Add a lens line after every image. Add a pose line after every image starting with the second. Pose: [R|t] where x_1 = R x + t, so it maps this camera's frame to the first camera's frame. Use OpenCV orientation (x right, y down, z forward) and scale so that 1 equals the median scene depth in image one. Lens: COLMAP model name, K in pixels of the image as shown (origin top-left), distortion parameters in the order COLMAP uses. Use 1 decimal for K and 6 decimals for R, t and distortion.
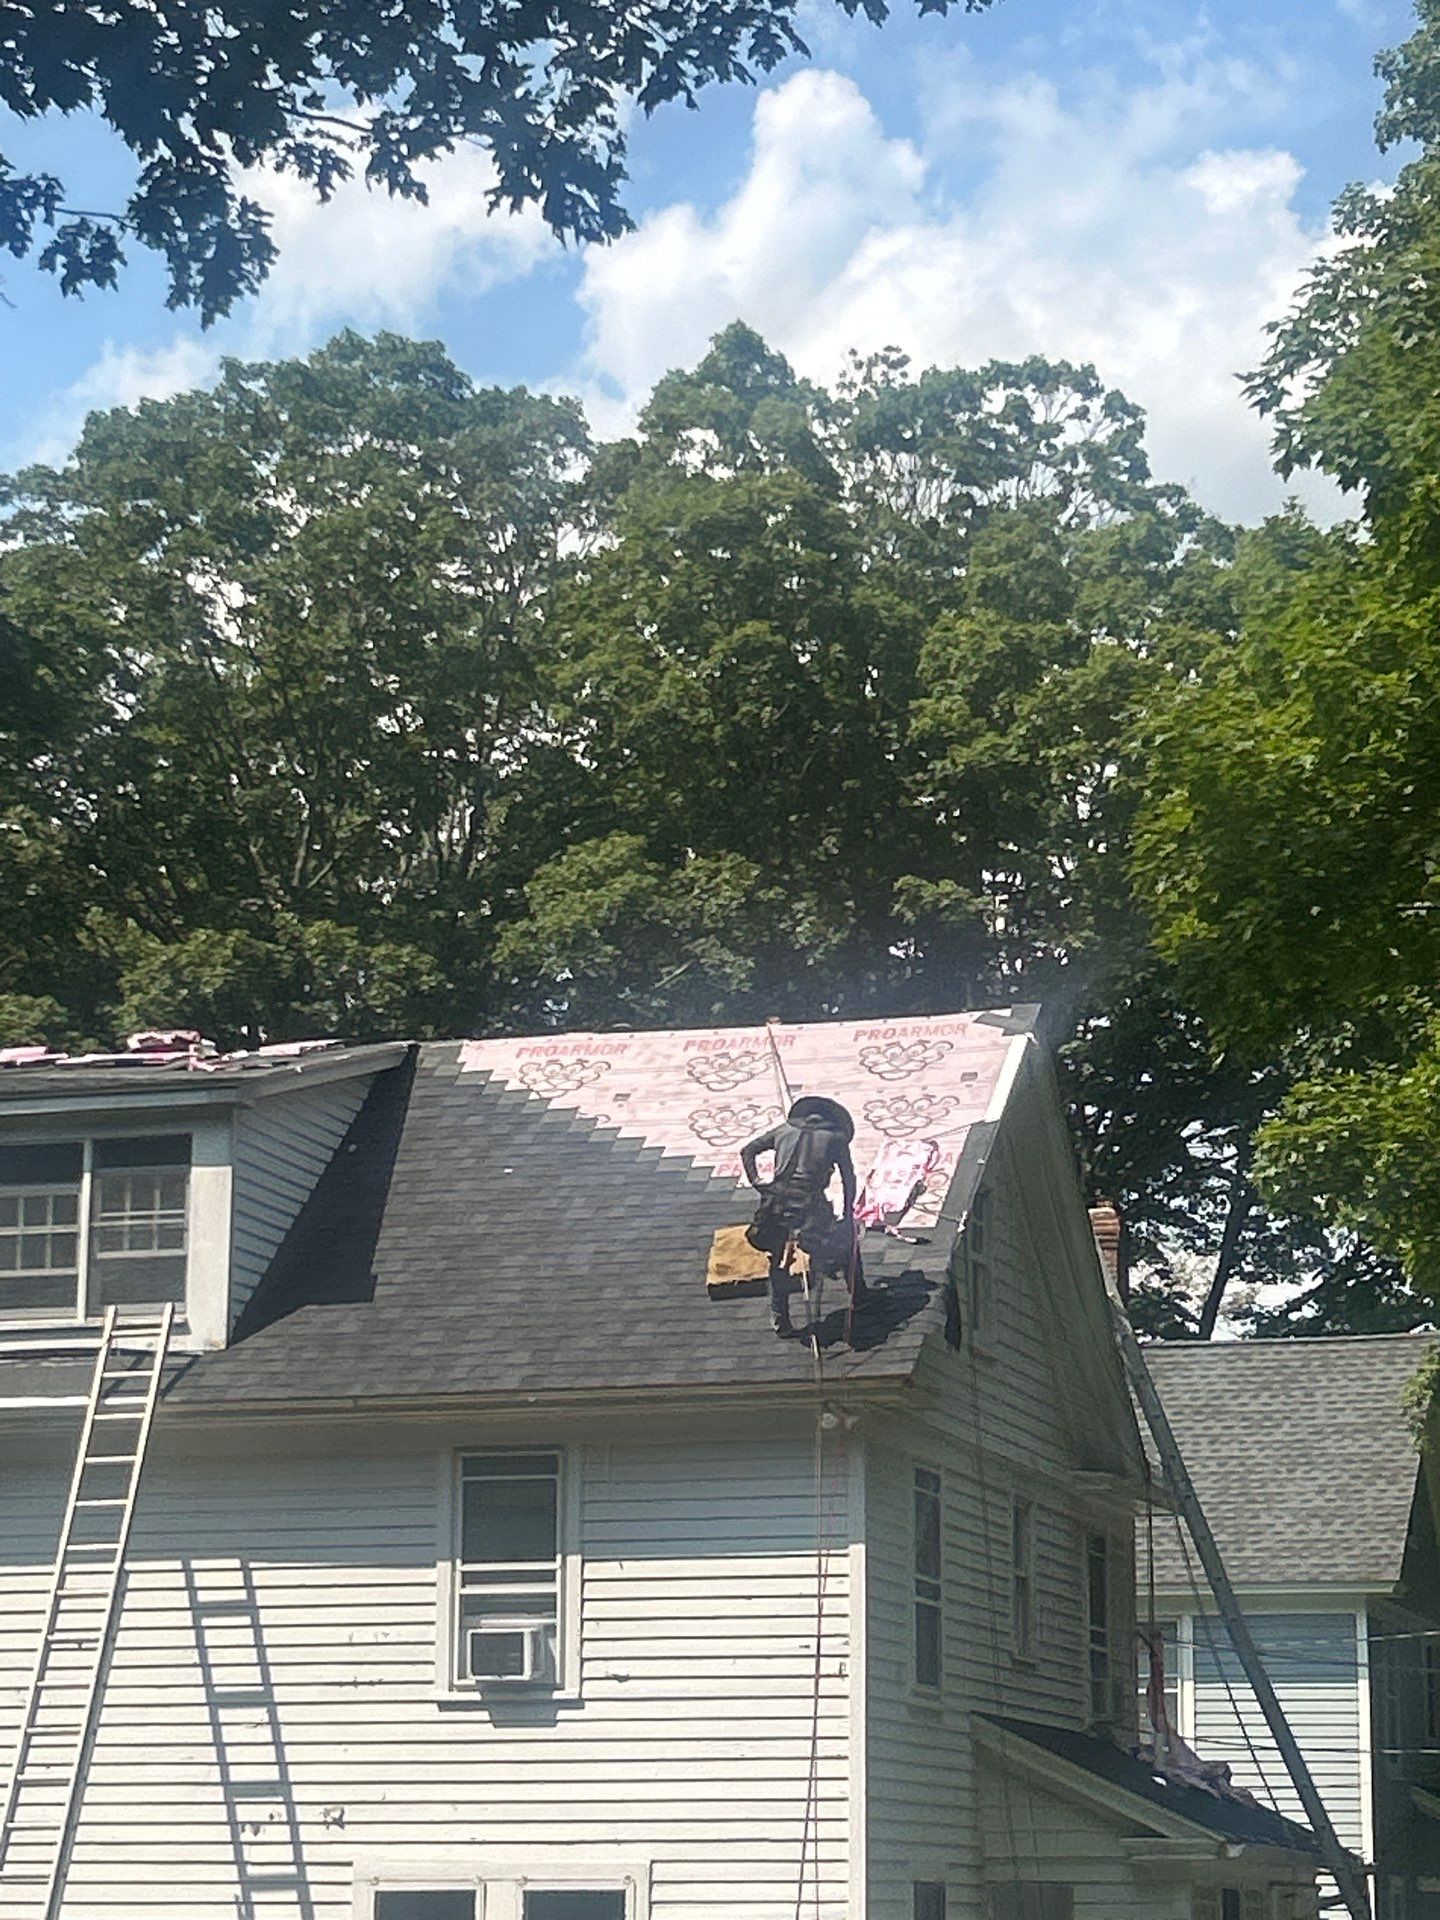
lens RADIAL K [[4449.2, 0, 731.3], [0, 4449.2, 985.6], [0, 0, 1]] dist [0.139691, 0.000000]
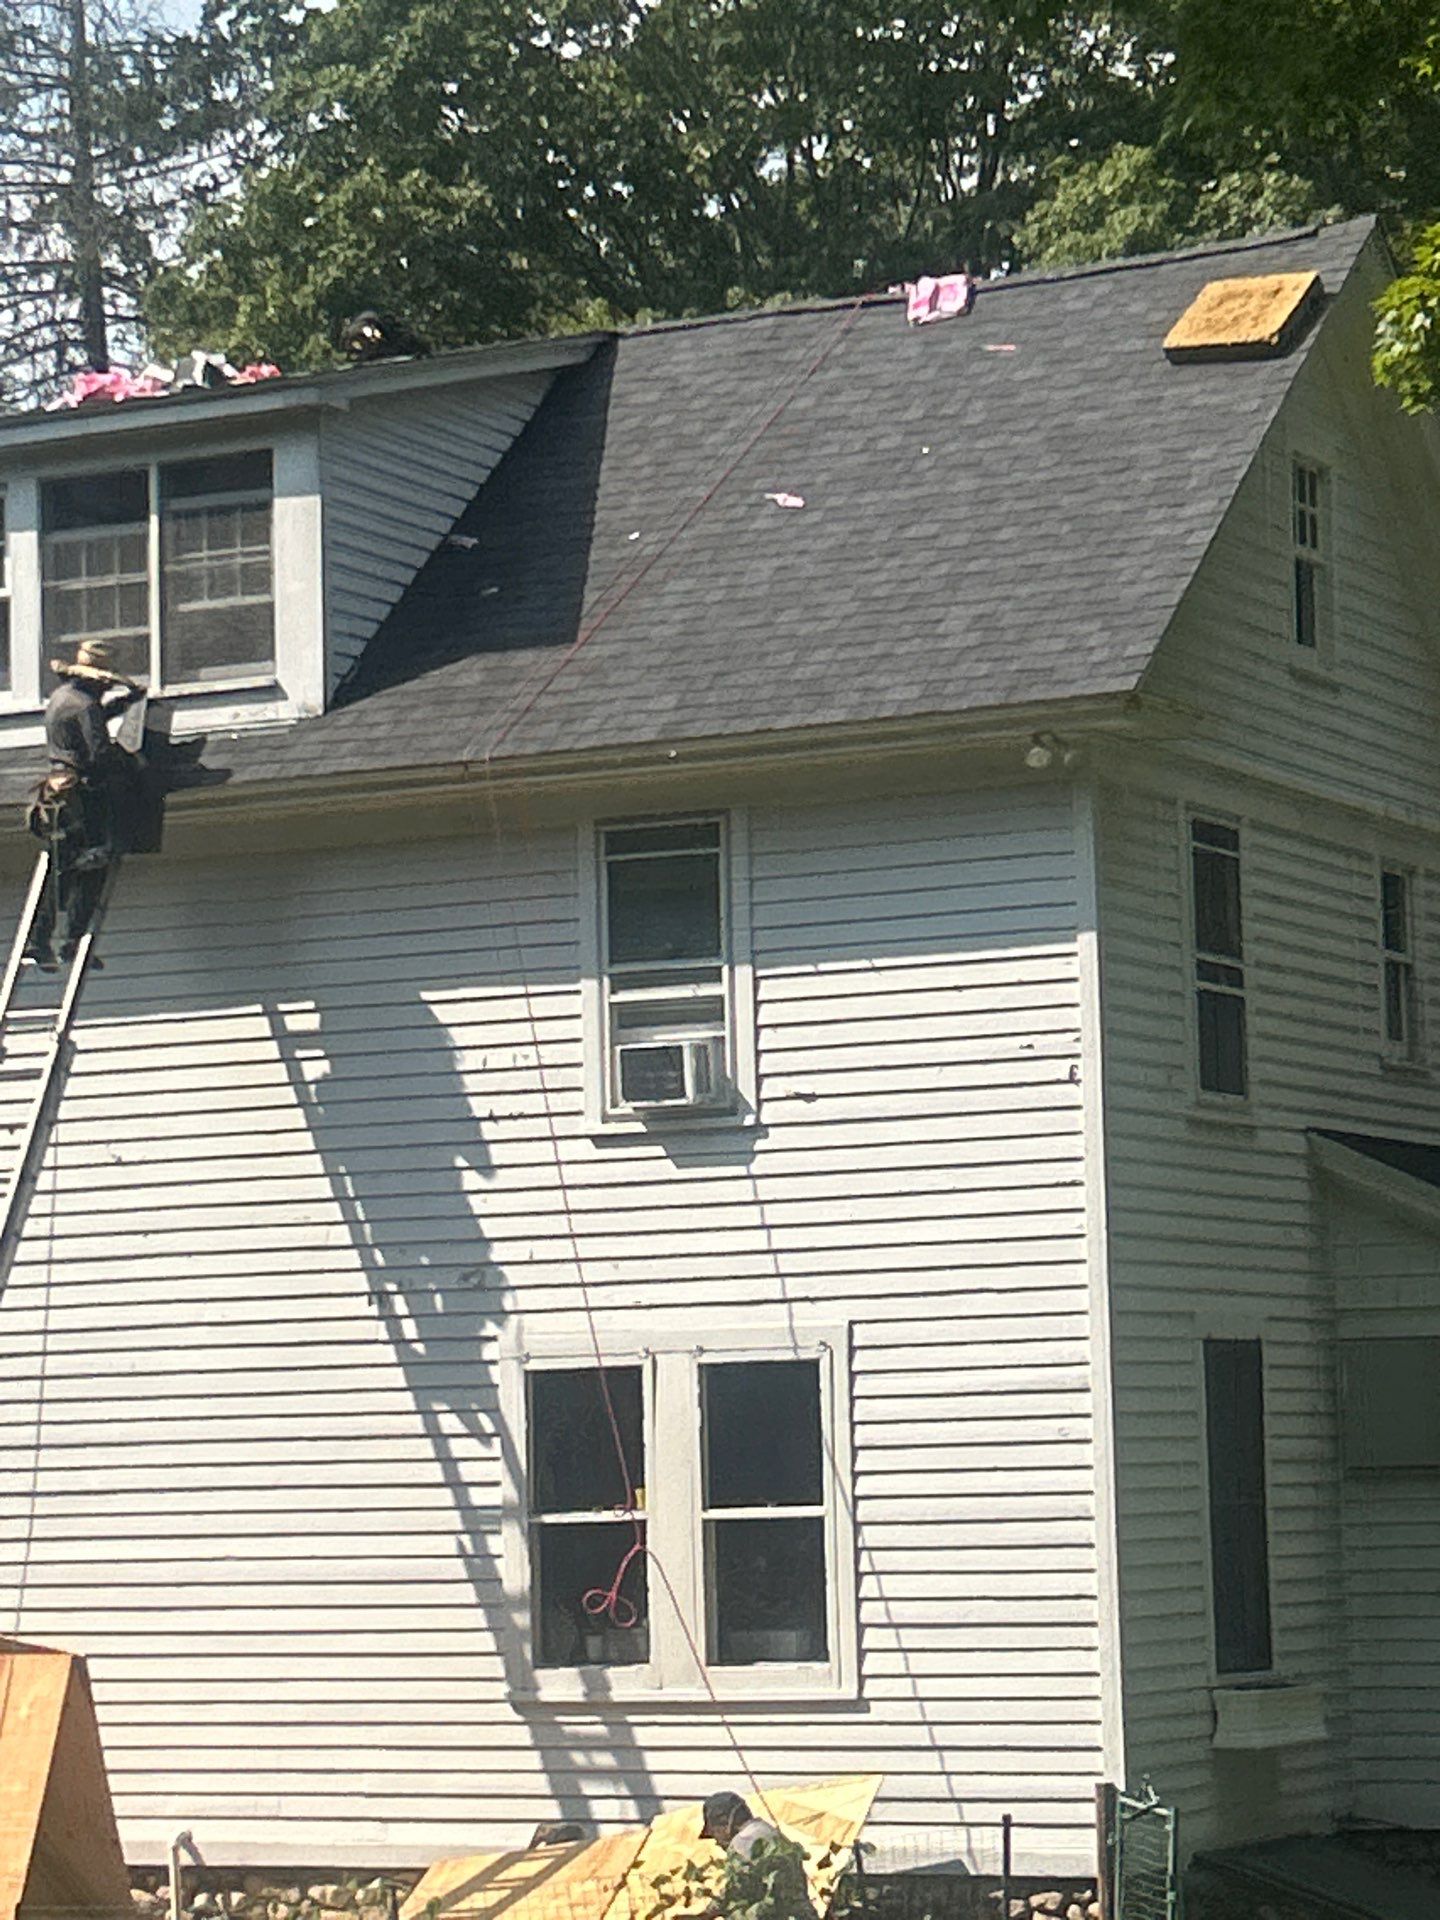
lens RADIAL K [[5056.5, 0, 725.2], [0, 5056.5, 947.4], [0, 0, 1]] dist [0.154634, 0.000000]
pose [[0.985804, -0.046378, -0.161370, 0.104576], [0.063139, 0.992948, 0.100340, 0.037496], [0.155579, -0.109105, 0.981780, 0.120699]]
